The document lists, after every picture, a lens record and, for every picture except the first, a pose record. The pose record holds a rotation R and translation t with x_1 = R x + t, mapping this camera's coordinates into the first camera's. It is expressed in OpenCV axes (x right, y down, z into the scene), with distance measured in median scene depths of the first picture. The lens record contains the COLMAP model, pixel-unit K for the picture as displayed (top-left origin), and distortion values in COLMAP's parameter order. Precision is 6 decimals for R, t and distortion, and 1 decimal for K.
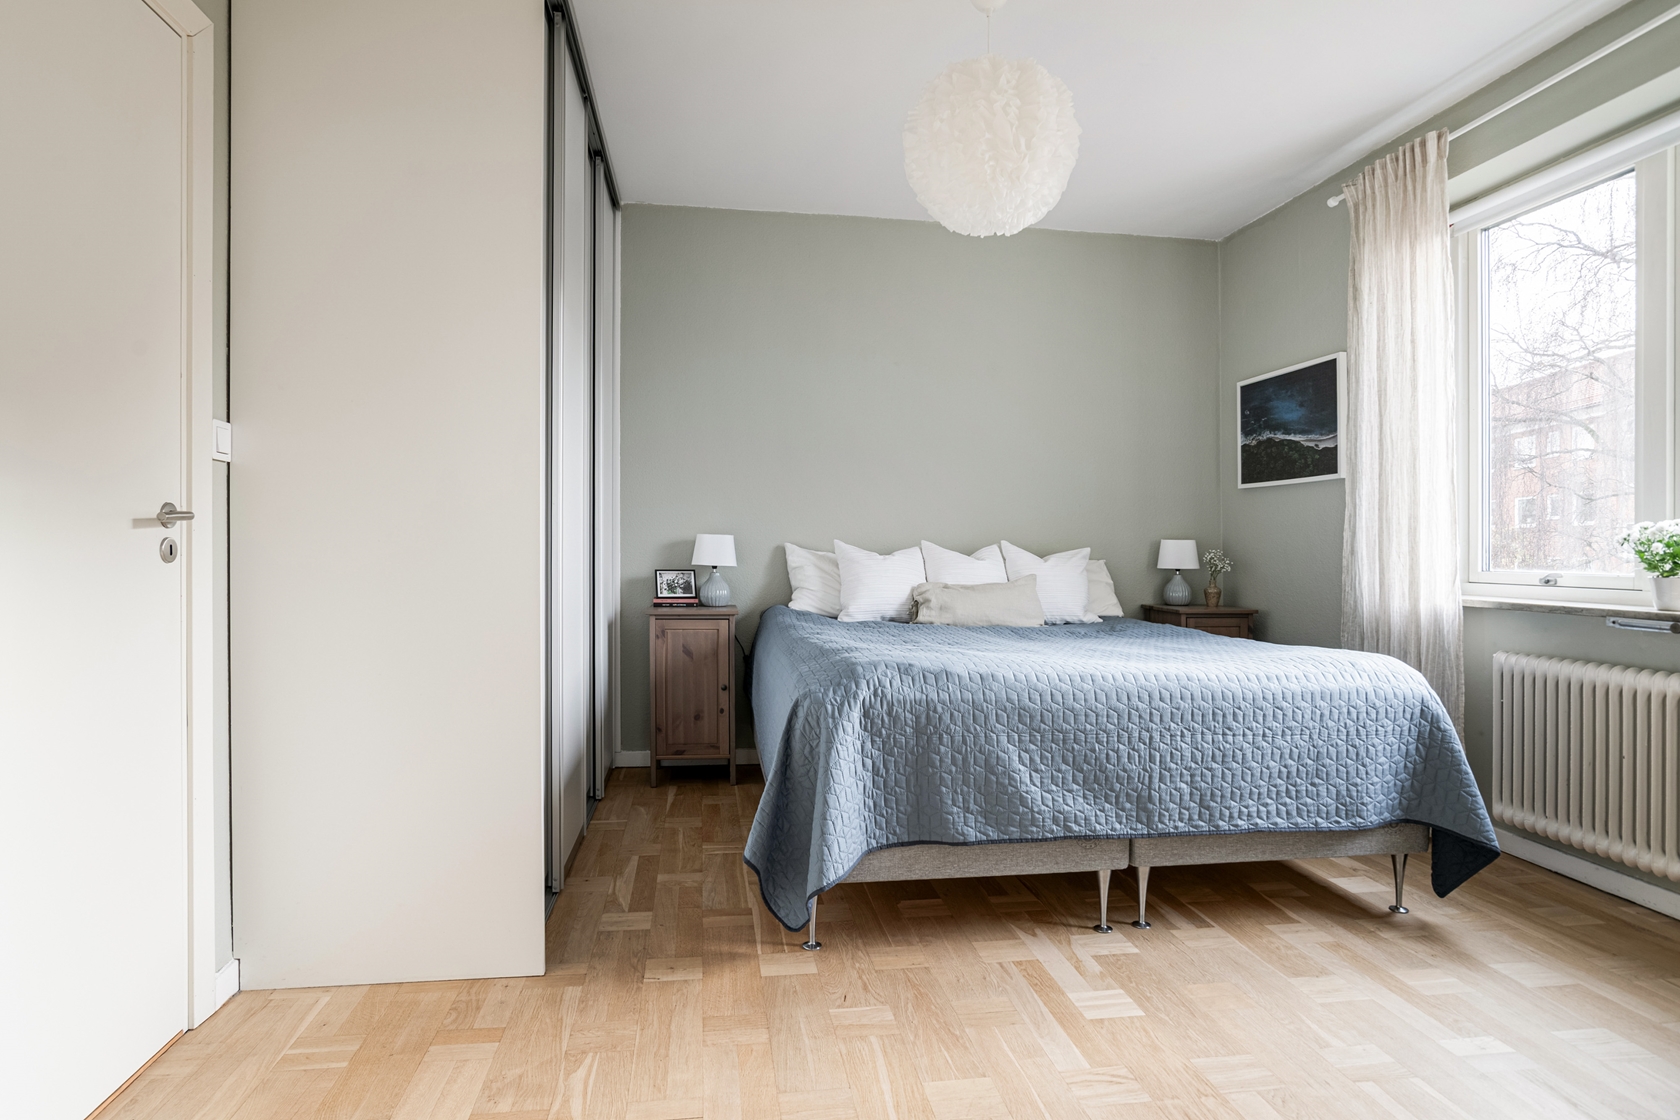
lens RADIAL K [[875.0, 0, 835.9], [0, 875.0, 542.6], [0, 0, 1]] dist [-0.000744, -0.000157]
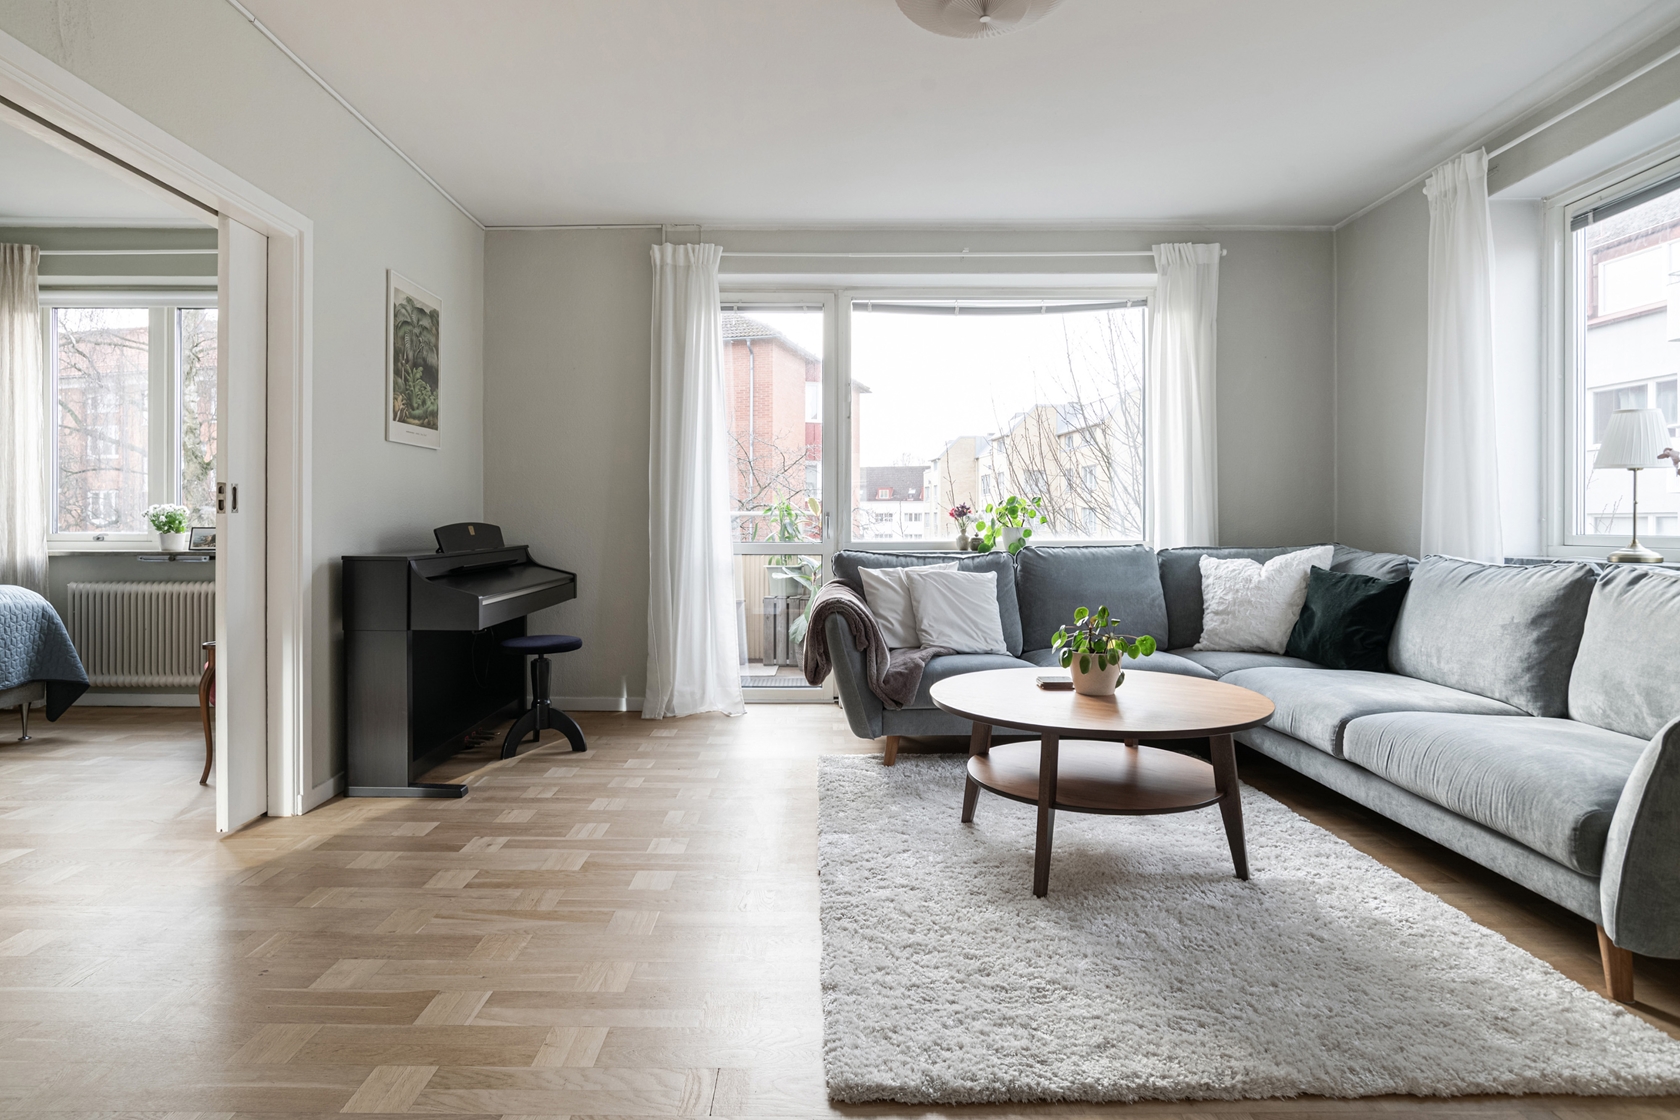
lens RADIAL K [[934.5, 0, 830.8], [0, 934.5, 522.9], [0, 0, 1]] dist [-0.001894, -0.000620]
pose [[0.148089, -0.001132, 0.988973, -0.848236], [-0.006215, 0.999979, 0.002075, 0.002529], [-0.988954, -0.006454, 0.148079, -0.739216]]
